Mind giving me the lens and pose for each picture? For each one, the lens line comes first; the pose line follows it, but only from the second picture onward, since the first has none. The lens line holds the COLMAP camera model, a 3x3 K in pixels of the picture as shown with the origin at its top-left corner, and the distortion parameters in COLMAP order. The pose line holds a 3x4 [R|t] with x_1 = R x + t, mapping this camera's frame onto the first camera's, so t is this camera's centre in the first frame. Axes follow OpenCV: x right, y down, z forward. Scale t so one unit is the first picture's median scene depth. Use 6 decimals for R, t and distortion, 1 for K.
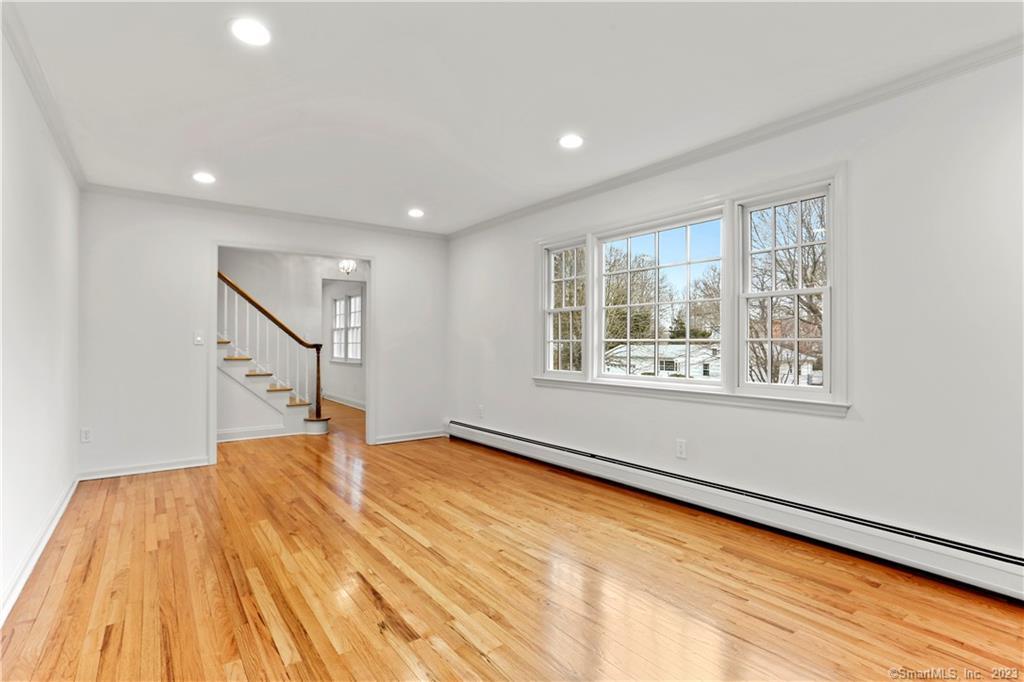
lens RADIAL K [[505.1, 0, 504.2], [0, 505.1, 343.7], [0, 0, 1]] dist [-0.046885, 0.016503]
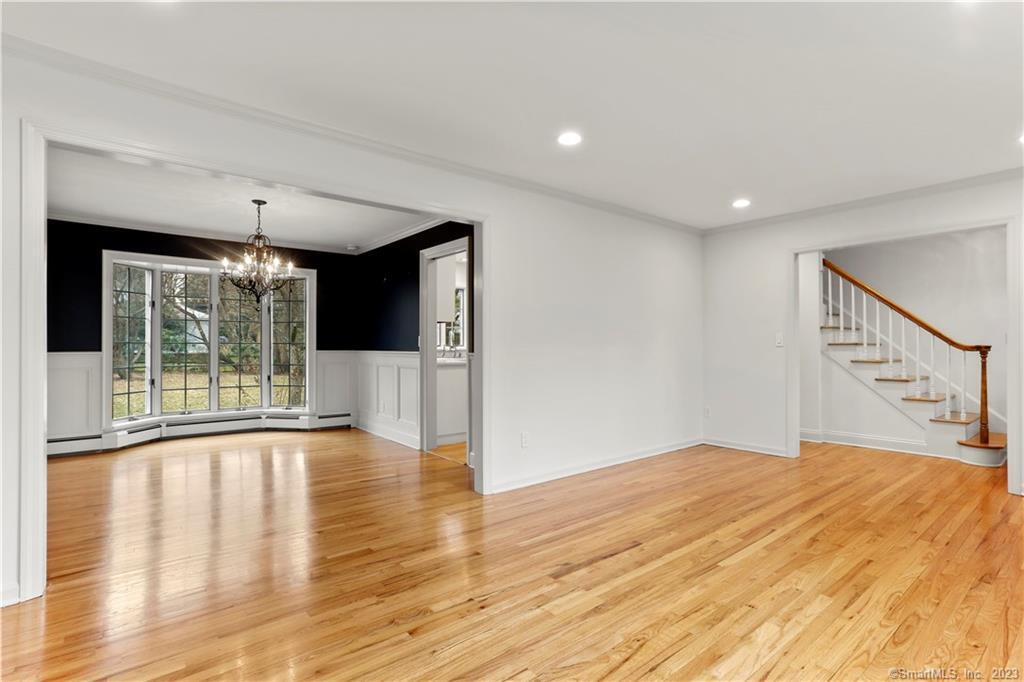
lens RADIAL K [[476.9, 0, 512.0], [0, 476.9, 341.0], [0, 0, 1]] dist [0.001506, 0.000850]
pose [[0.061645, -0.009940, -0.998049, 0.639493], [0.006075, 0.999936, -0.009584, -0.009823], [0.998080, -0.005472, 0.061702, 0.488929]]
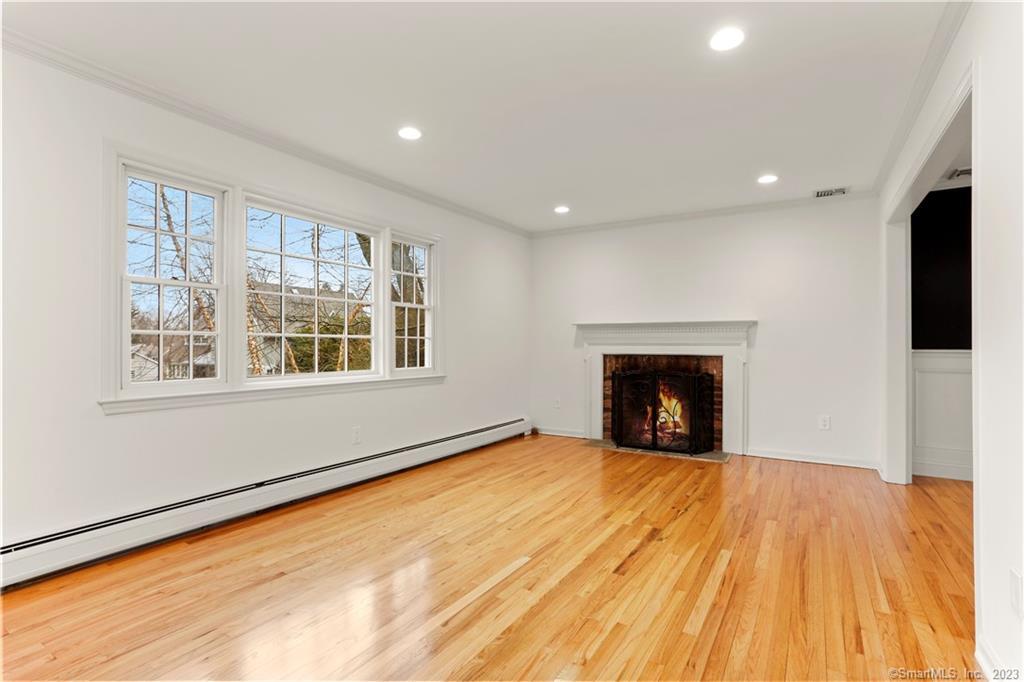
lens RADIAL K [[505.1, 0, 504.2], [0, 505.1, 343.7], [0, 0, 1]] dist [-0.046885, 0.016503]
pose [[-0.388011, 0.001157, 0.921654, -0.874978], [-0.009689, 0.999939, -0.005335, 0.009738], [-0.921604, -0.011000, -0.387976, 1.239818]]
